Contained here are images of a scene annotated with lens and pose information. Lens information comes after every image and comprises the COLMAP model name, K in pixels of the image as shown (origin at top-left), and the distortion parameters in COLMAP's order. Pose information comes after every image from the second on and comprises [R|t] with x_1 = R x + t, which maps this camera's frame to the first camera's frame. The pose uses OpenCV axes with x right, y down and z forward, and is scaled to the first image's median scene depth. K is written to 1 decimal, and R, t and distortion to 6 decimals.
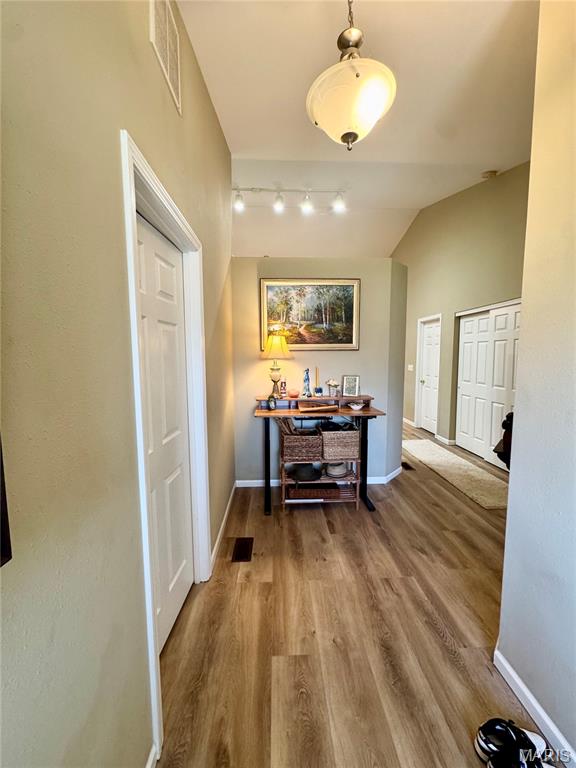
lens RADIAL K [[305.9, 0, 284.0], [0, 305.9, 381.4], [0, 0, 1]] dist [-0.002884, -0.000331]
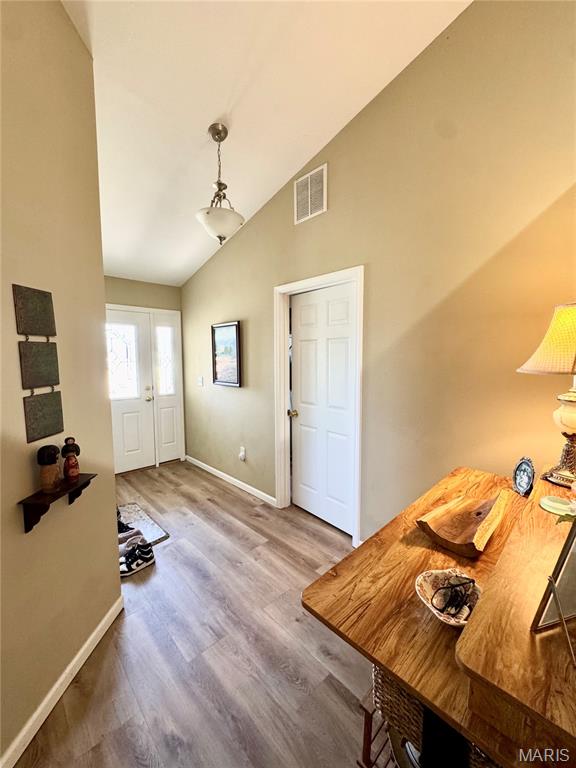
lens RADIAL K [[305.9, 0, 287.5], [0, 305.9, 384.7], [0, 0, 1]] dist [-0.002884, -0.000331]
pose [[-0.743839, 0.068572, -0.664832, 0.734772], [-0.050370, 0.986143, 0.158069, -0.157295], [0.666458, 0.151065, -0.730078, 1.702838]]
